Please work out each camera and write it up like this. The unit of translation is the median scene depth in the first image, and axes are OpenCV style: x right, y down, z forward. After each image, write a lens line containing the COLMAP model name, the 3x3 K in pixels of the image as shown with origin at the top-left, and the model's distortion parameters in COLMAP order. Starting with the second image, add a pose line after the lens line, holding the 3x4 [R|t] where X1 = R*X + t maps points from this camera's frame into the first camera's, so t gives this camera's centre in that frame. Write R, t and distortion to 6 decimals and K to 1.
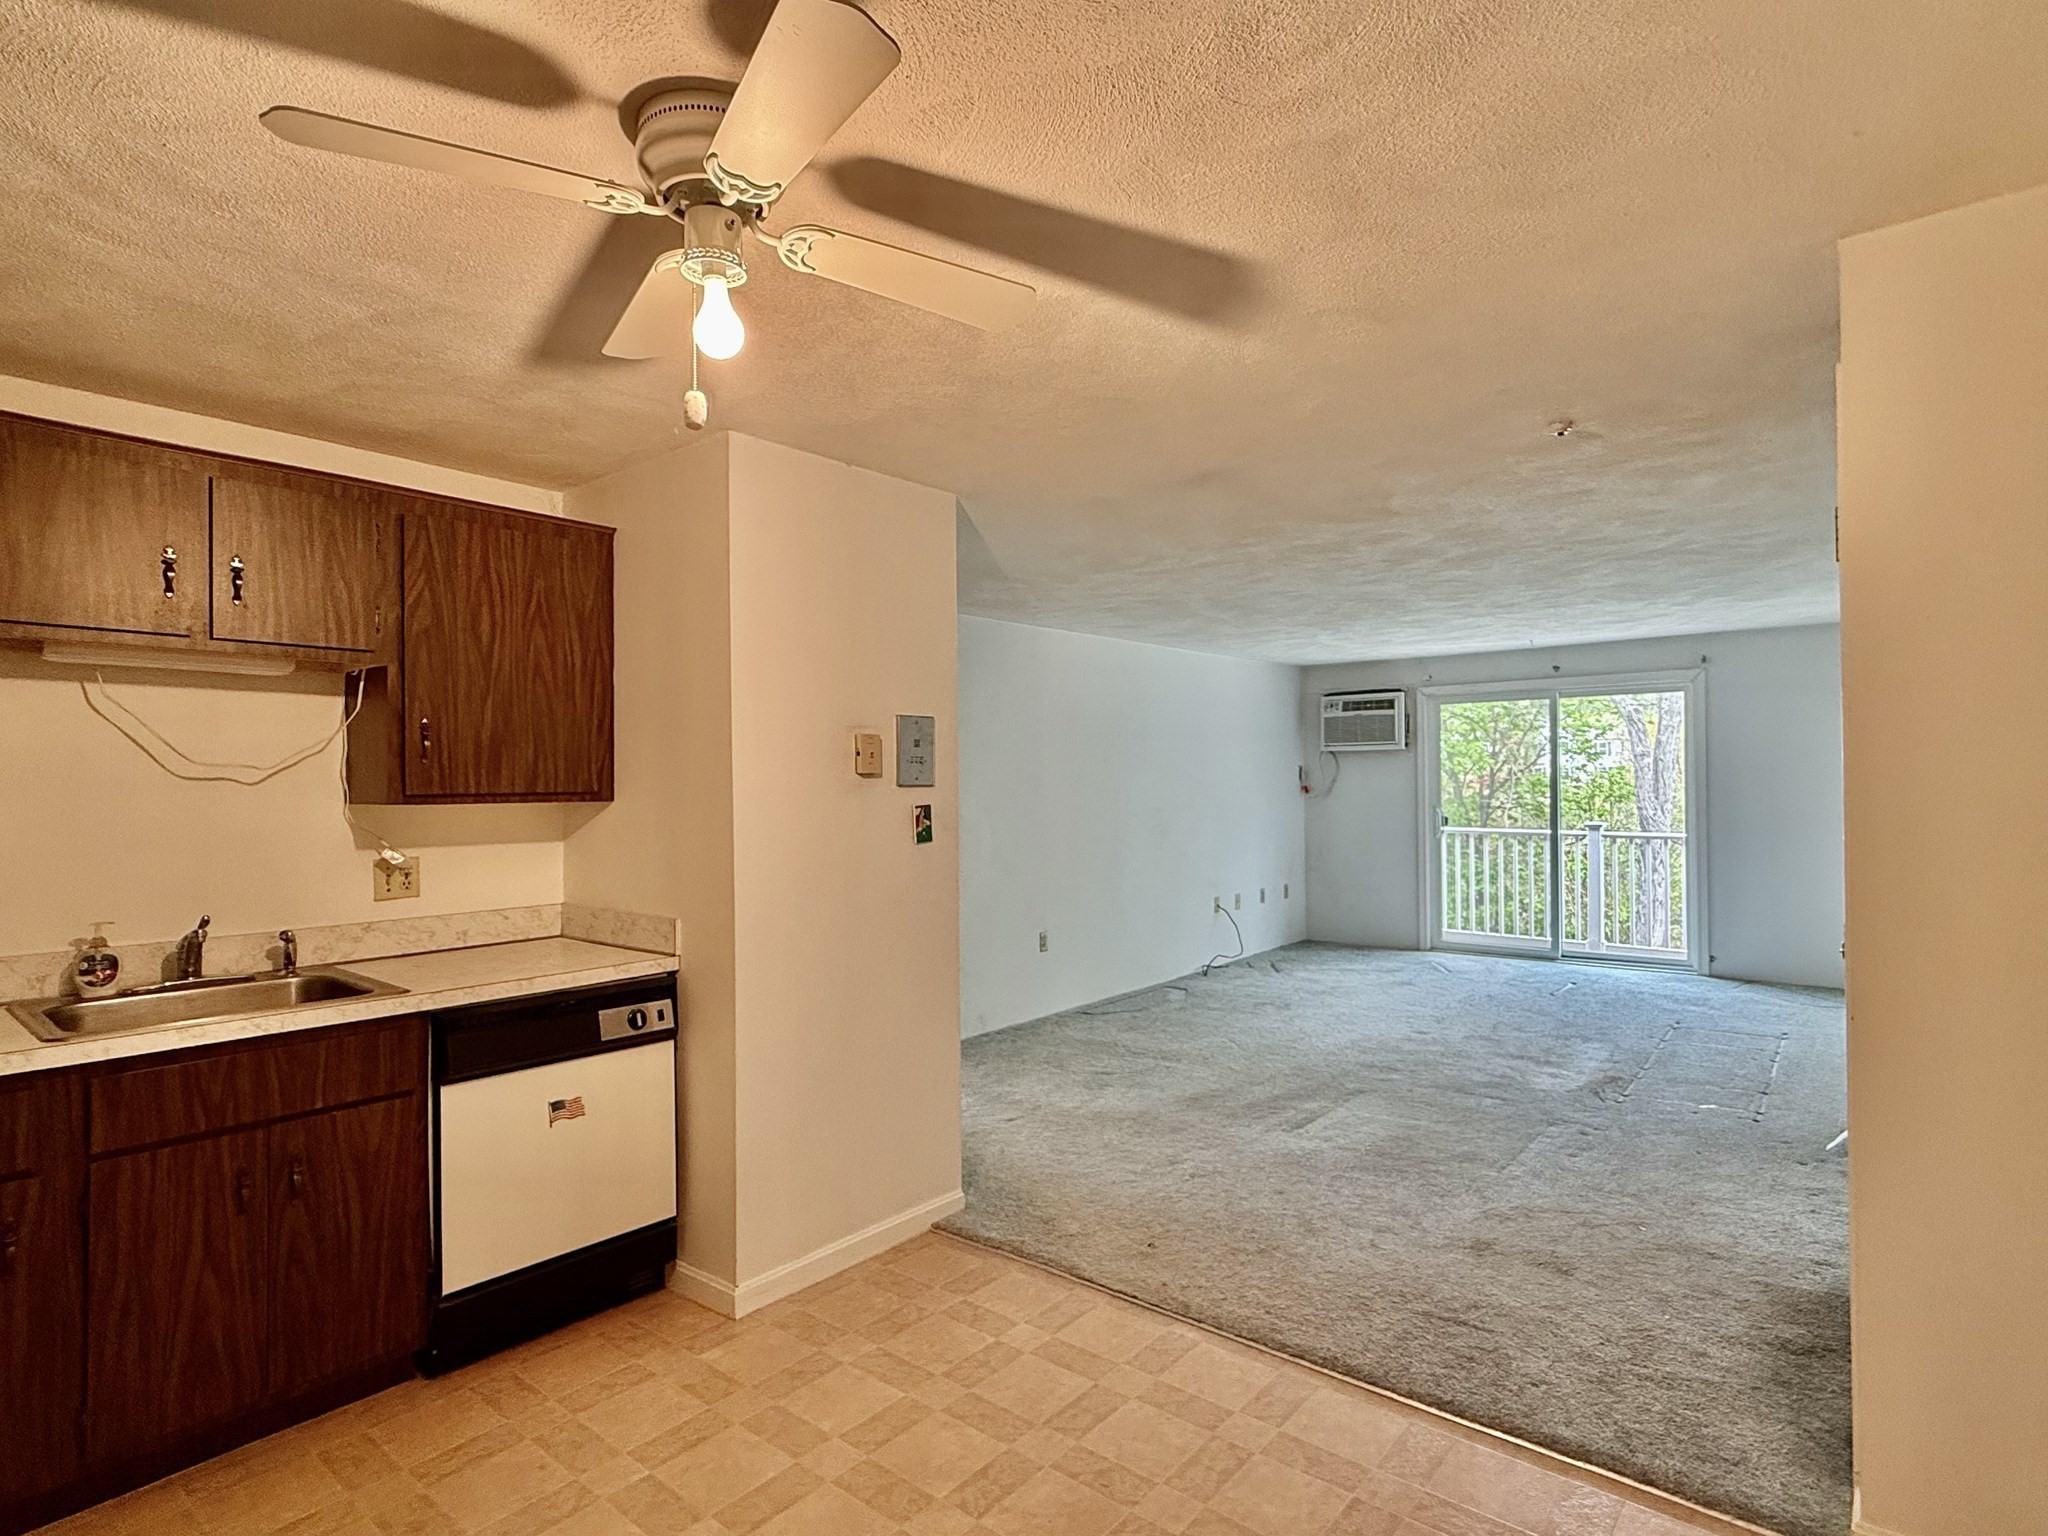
lens RADIAL K [[1054.3, 0, 1024.0], [0, 1054.3, 768.0], [0, 0, 1]] dist [-0.003274, -0.000670]
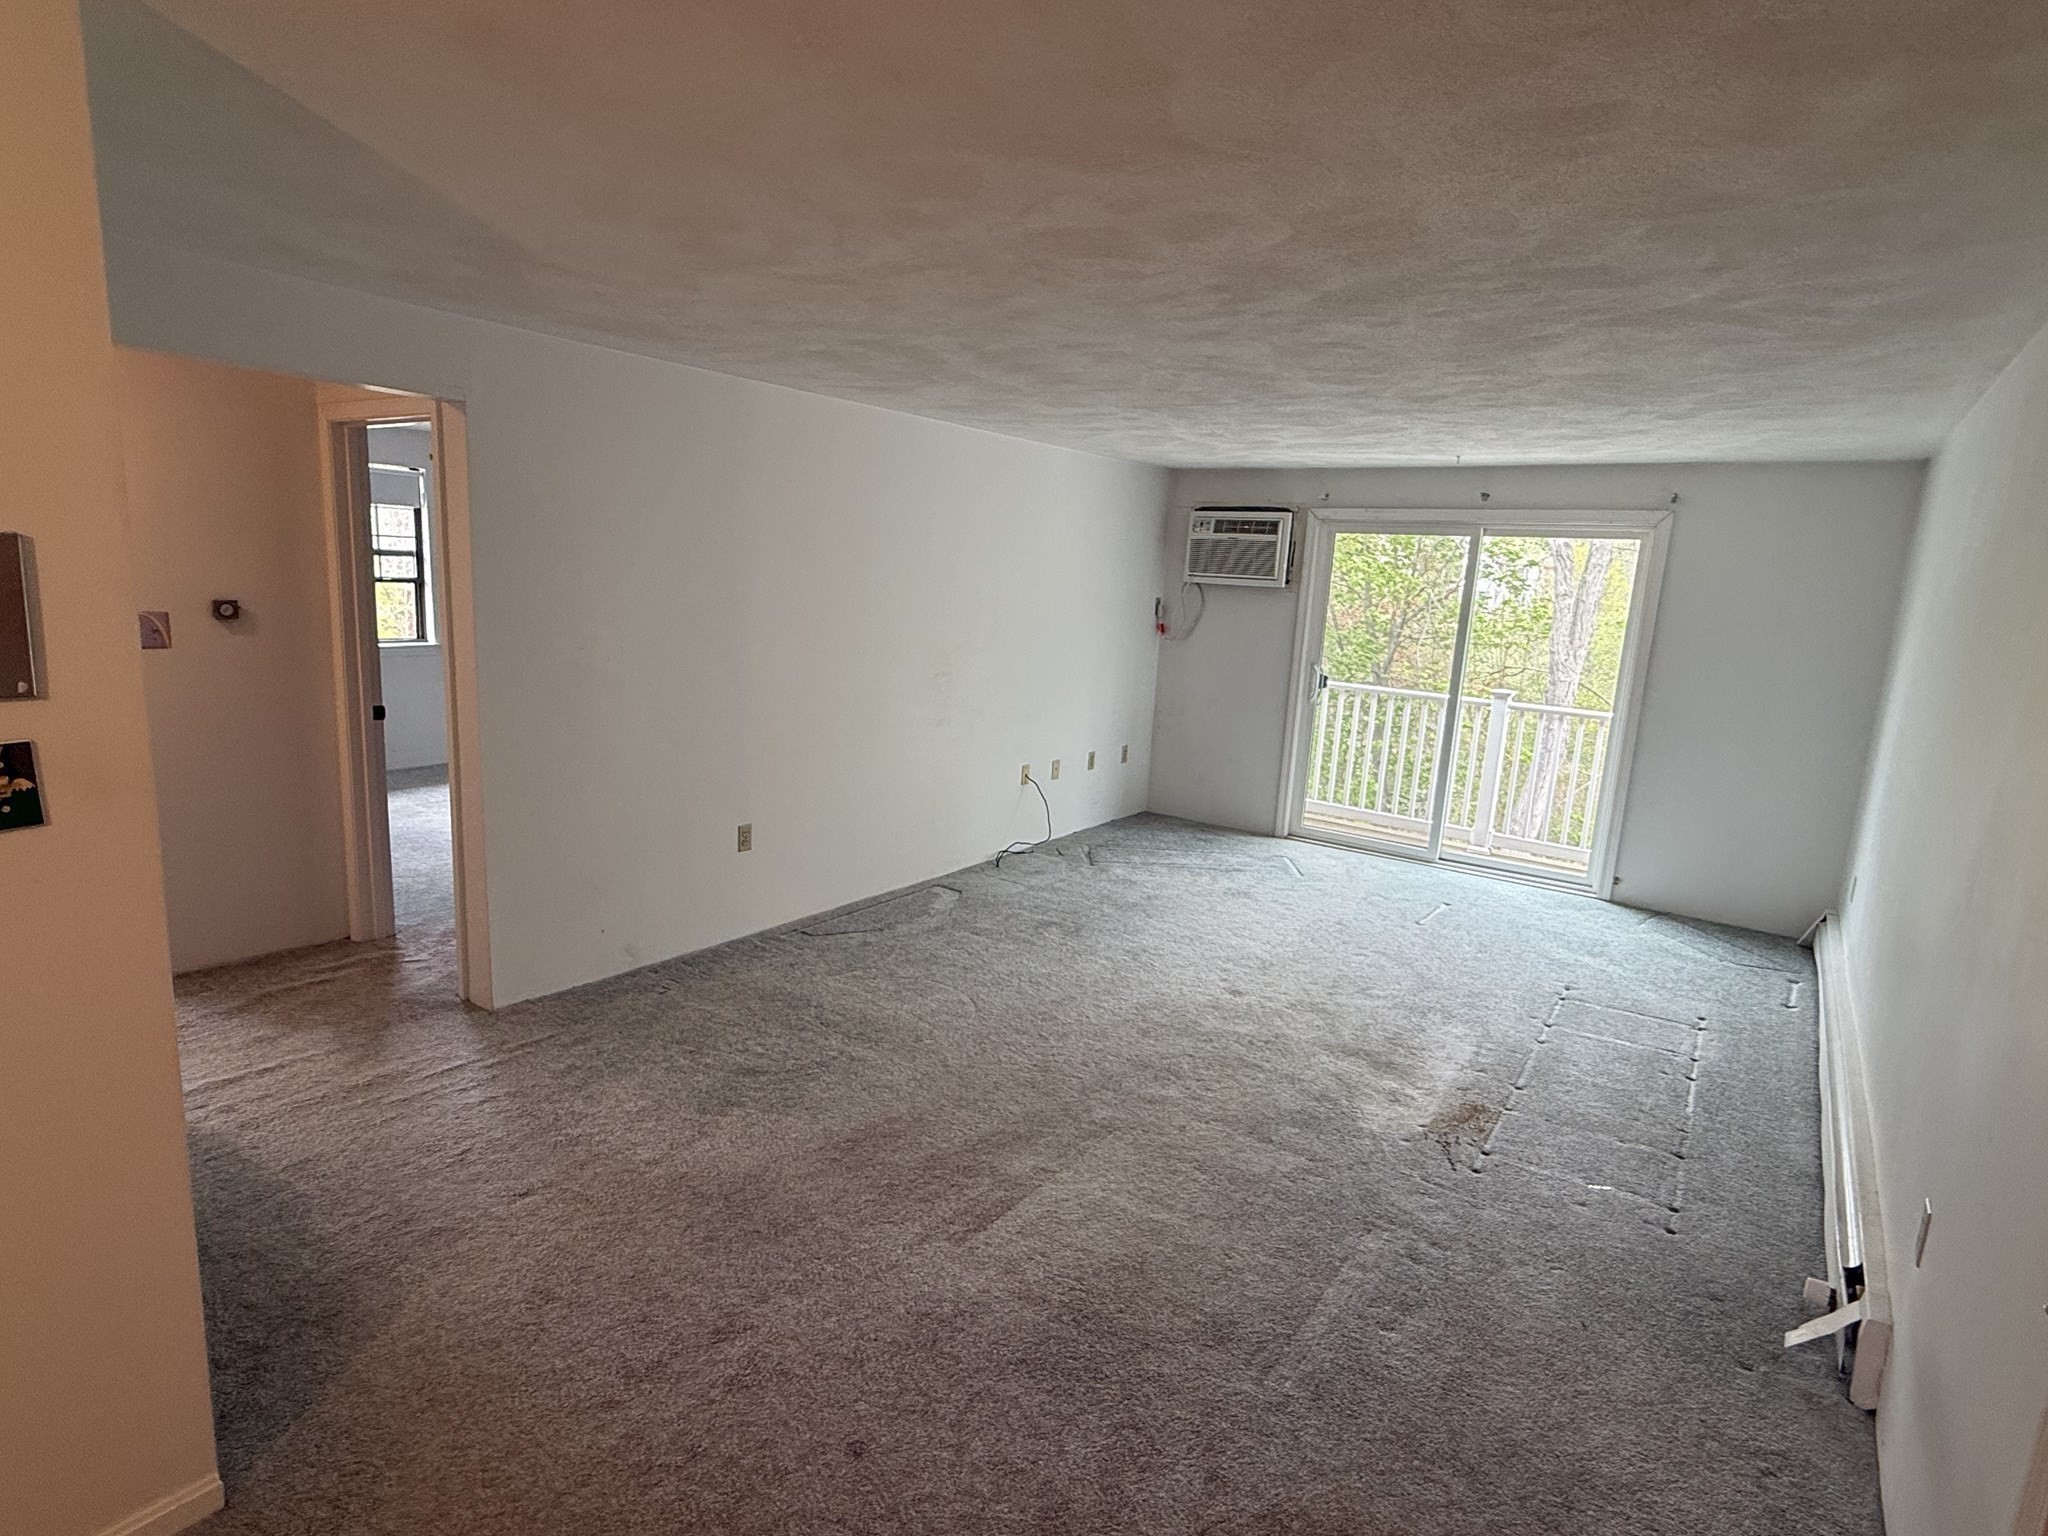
lens RADIAL K [[1070.4, 0, 1024.0], [0, 1070.4, 768.0], [0, 0, 1]] dist [0.004966, 0.000372]
pose [[0.995074, 0.050834, 0.085105, 0.114259], [-0.066338, 0.979418, 0.190630, -0.027084], [-0.073663, -0.195337, 0.977966, 0.222116]]
